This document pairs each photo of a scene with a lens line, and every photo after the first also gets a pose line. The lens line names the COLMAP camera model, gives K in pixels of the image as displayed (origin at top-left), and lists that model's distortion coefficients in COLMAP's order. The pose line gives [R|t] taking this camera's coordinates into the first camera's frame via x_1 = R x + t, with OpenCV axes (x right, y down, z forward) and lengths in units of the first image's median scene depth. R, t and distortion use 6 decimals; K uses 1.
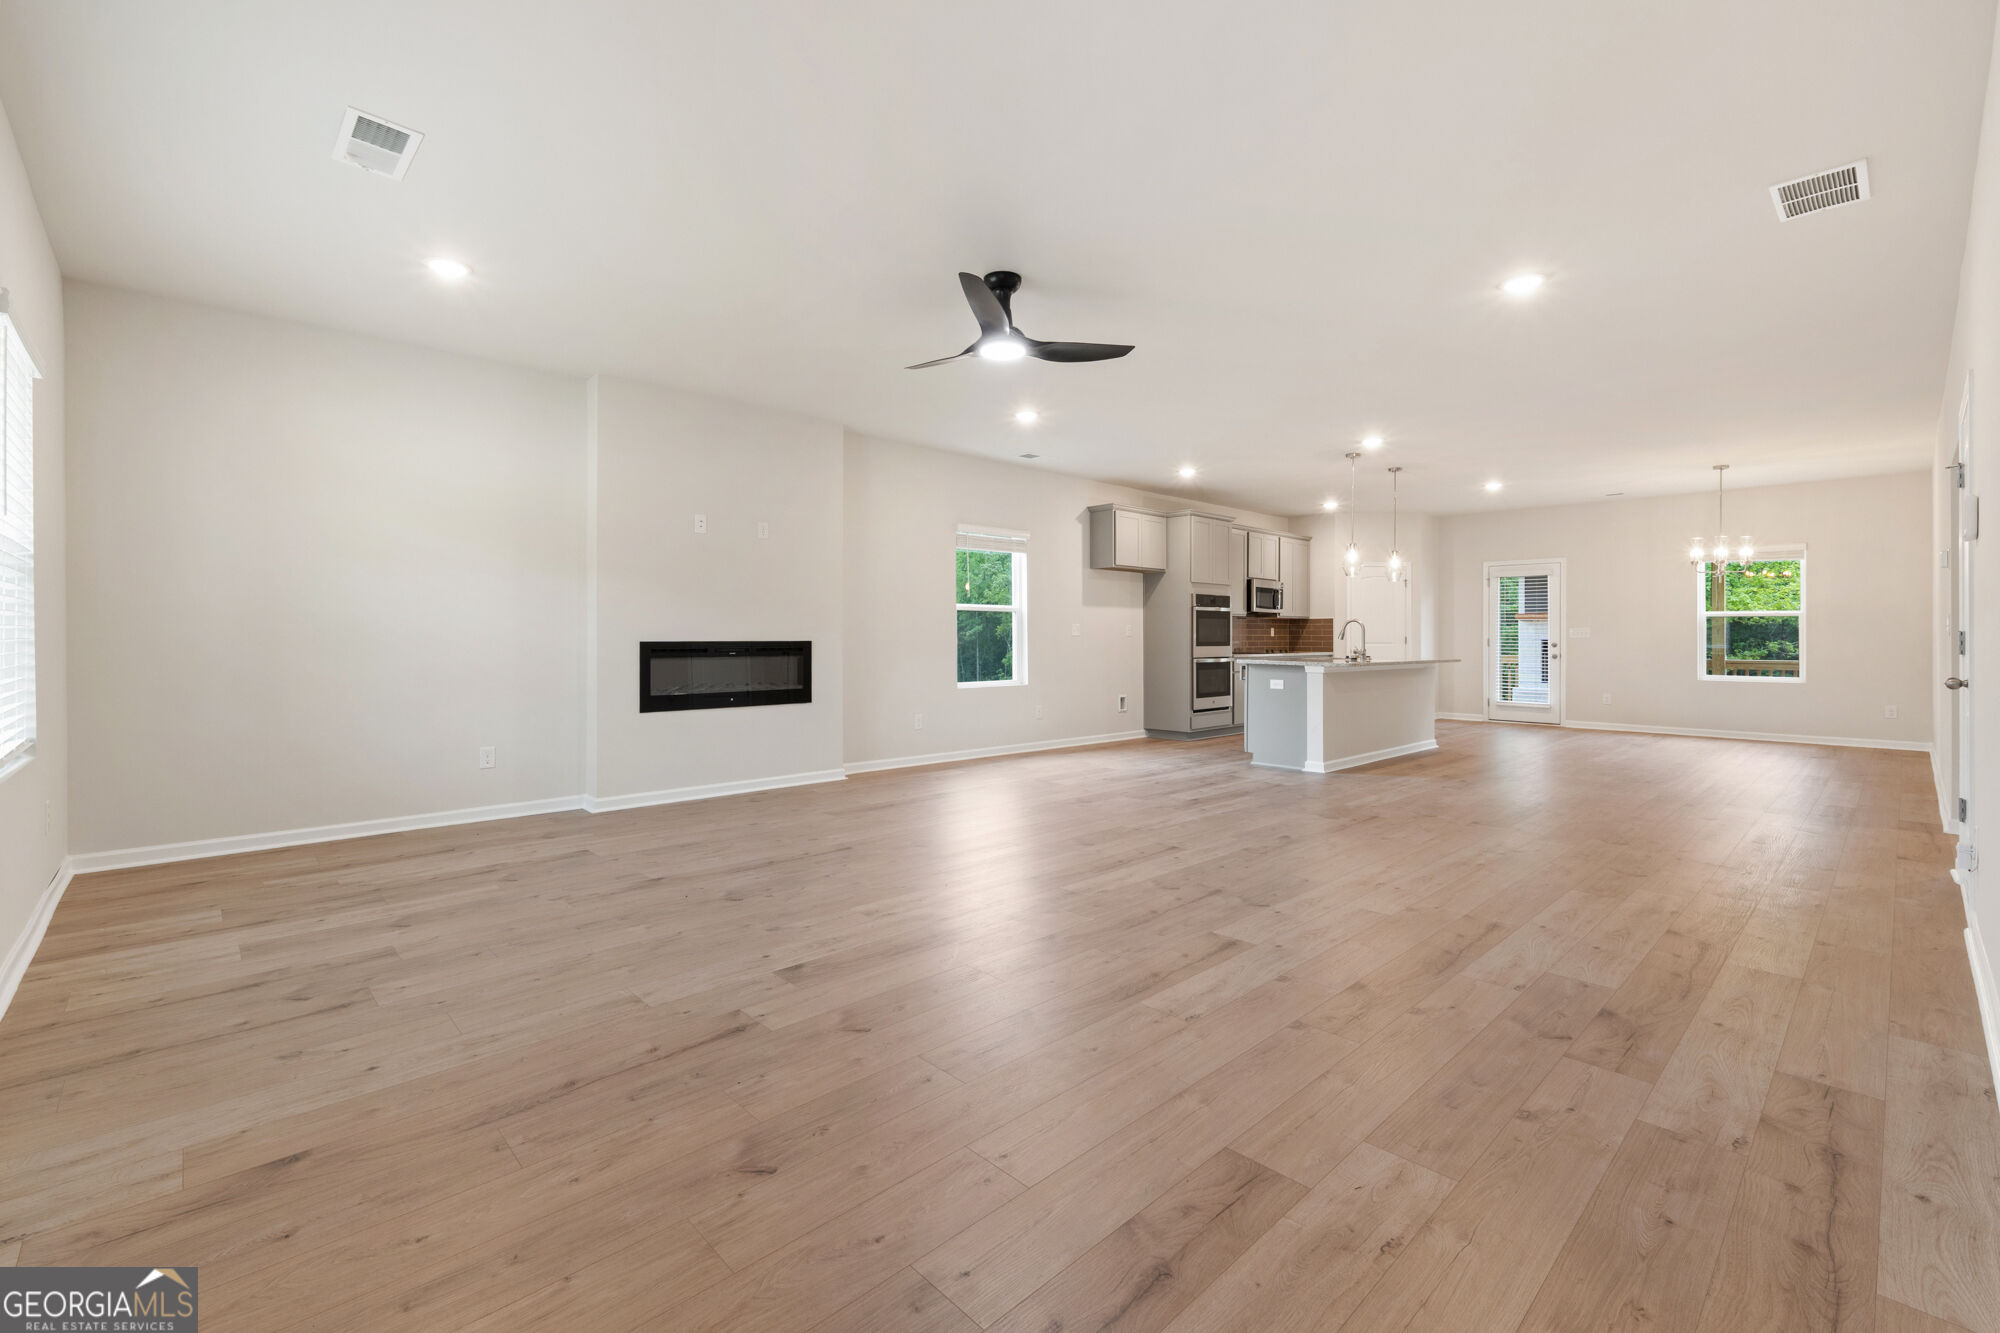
lens RADIAL K [[850.5, 0, 996.1], [0, 850.5, 647.4], [0, 0, 1]] dist [0.011887, -0.002104]
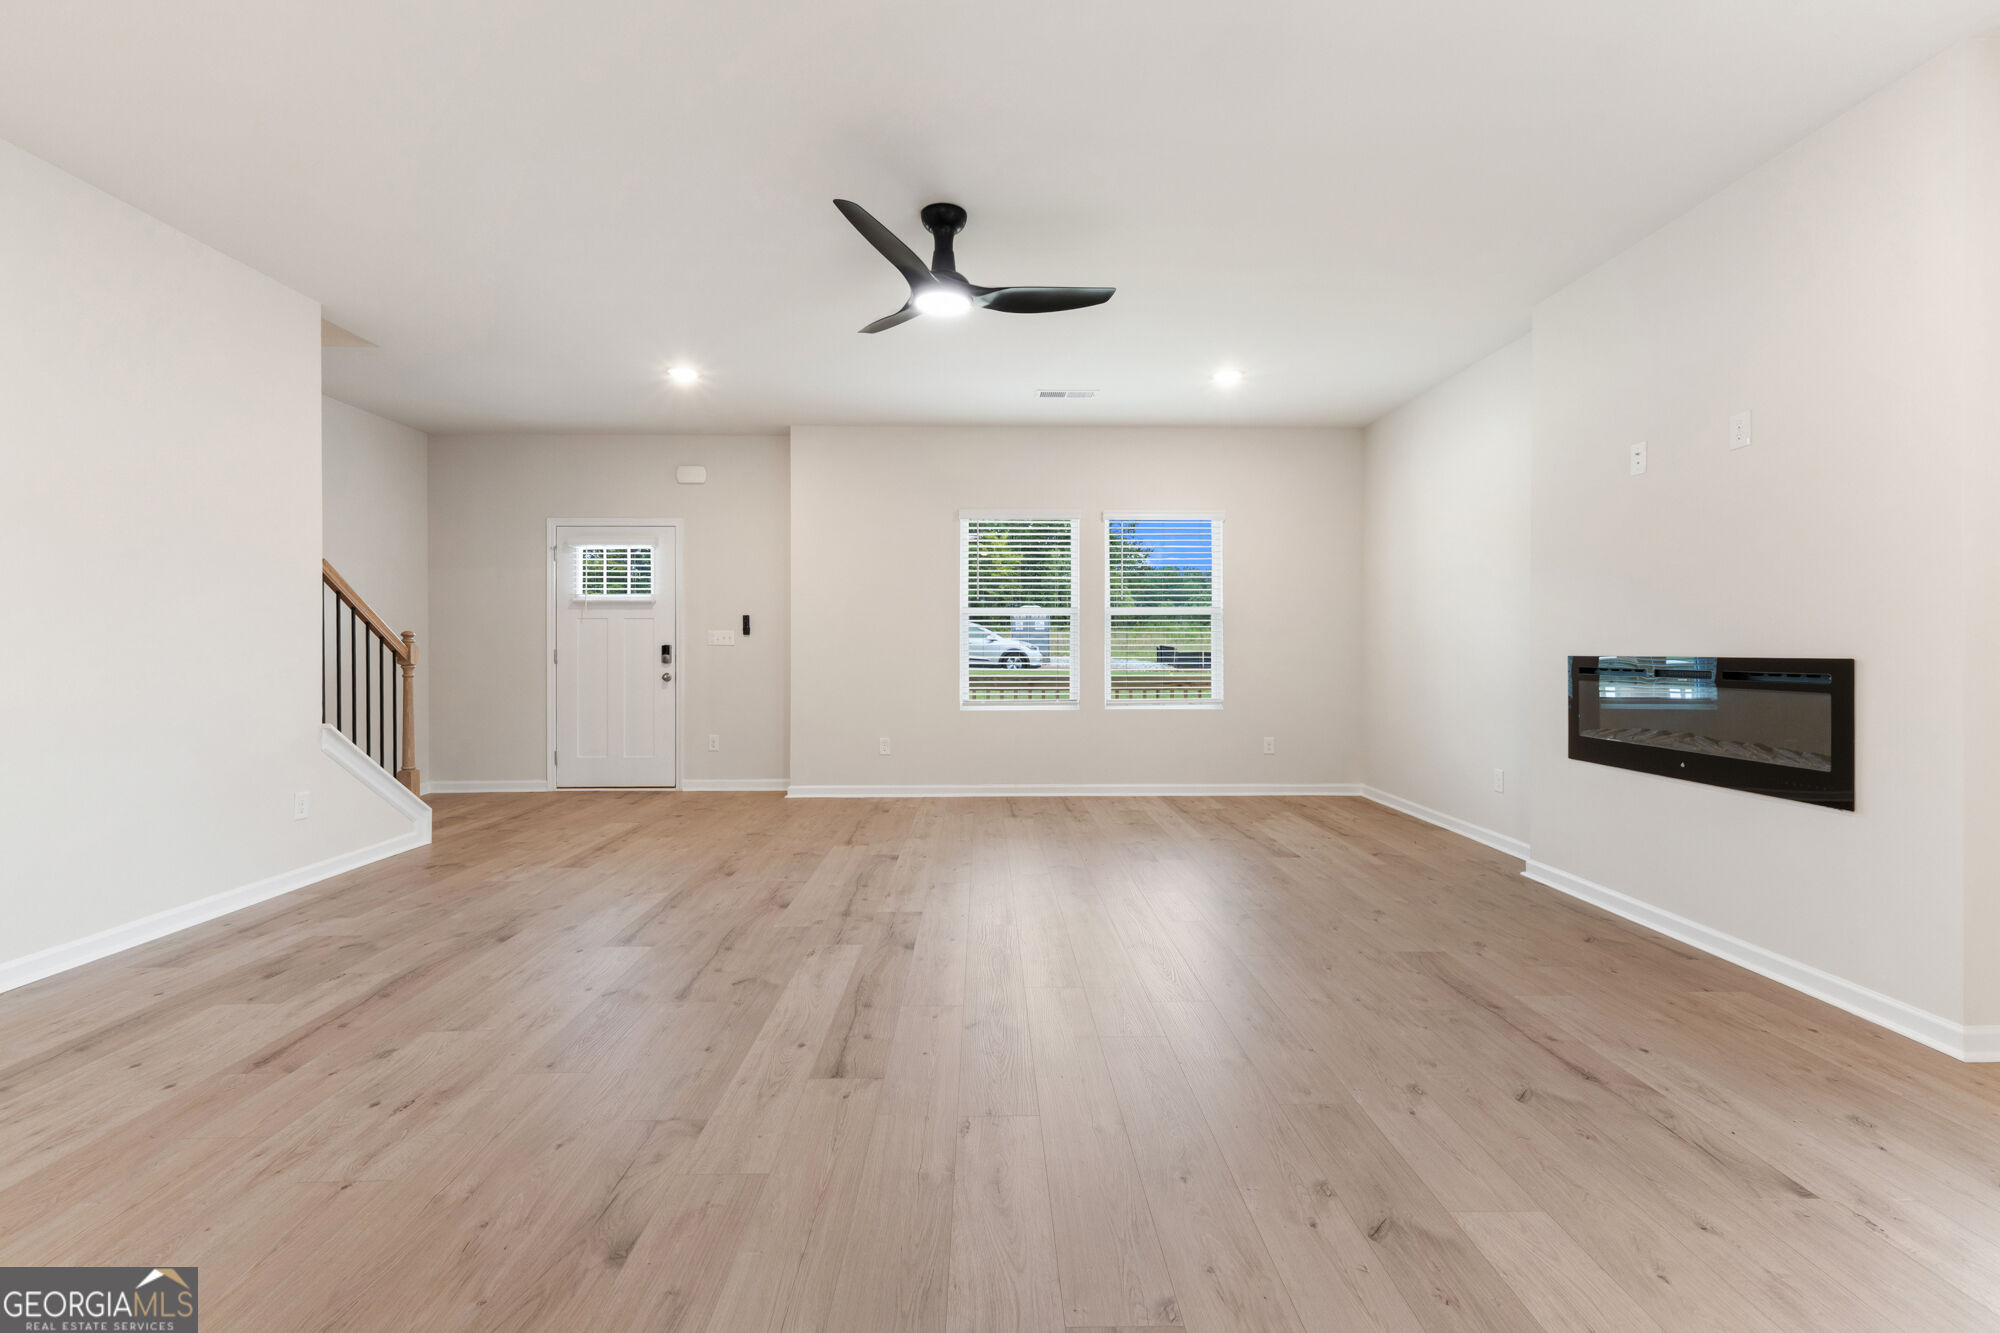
lens RADIAL K [[850.5, 0, 1005.1], [0, 850.5, 659.8], [0, 0, 1]] dist [0.011887, -0.002104]
pose [[-0.668231, 0.007961, -0.743911, 0.758058], [-0.009810, 0.999762, 0.019511, -0.023594], [0.743889, 0.020335, -0.667993, 2.078913]]
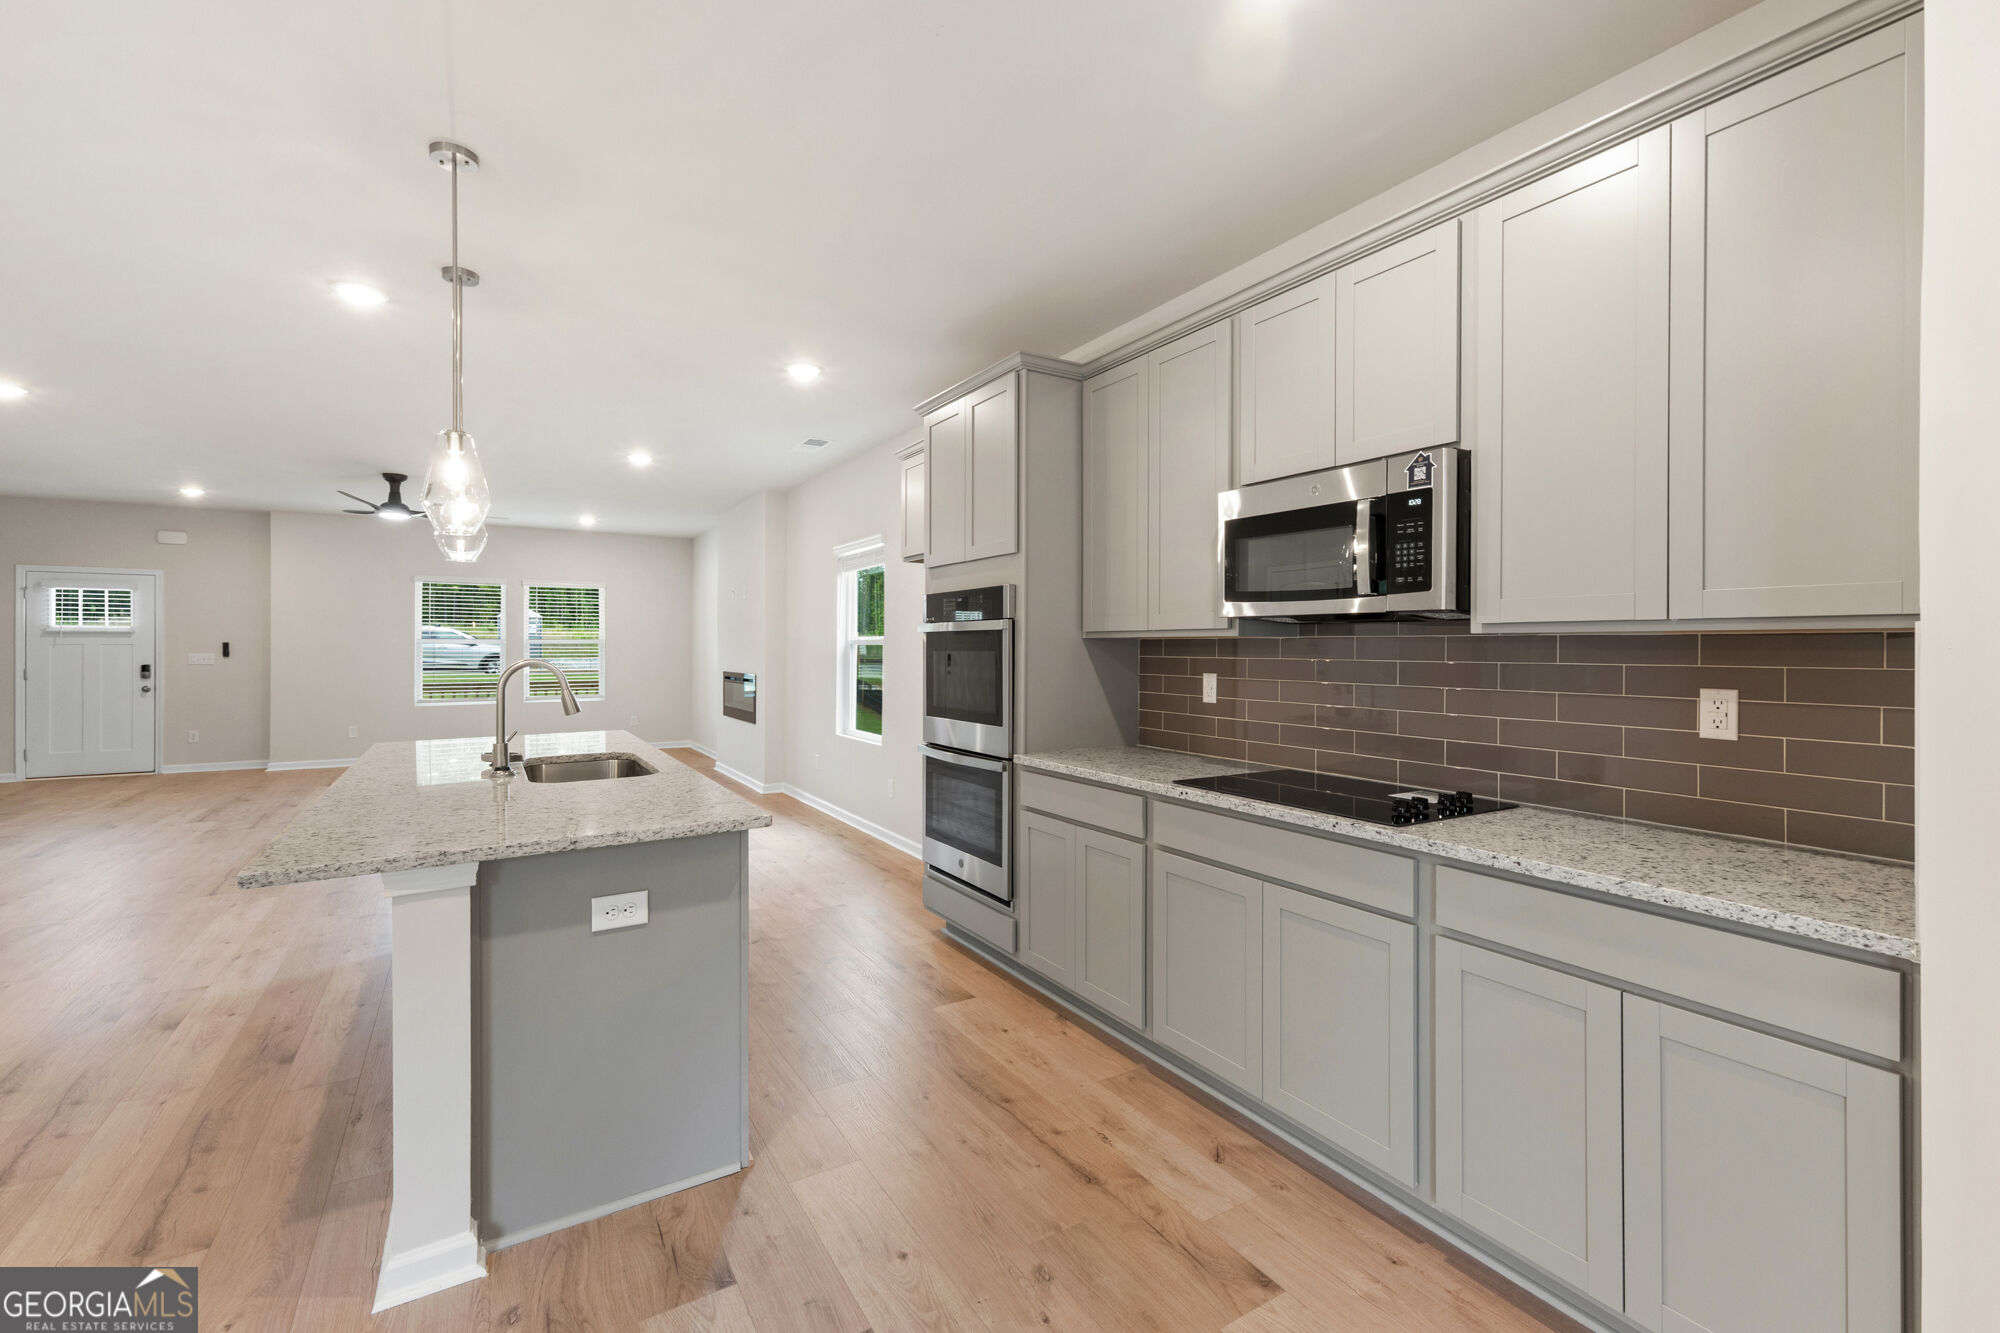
lens RADIAL K [[850.5, 0, 1001.5], [0, 850.5, 654.0], [0, 0, 1]] dist [0.011887, -0.002104]
pose [[-0.205444, 0.004201, -0.978660, 1.948273], [-0.015840, 0.999846, 0.007617, -0.112722], [0.978541, 0.017066, -0.205346, 3.393986]]
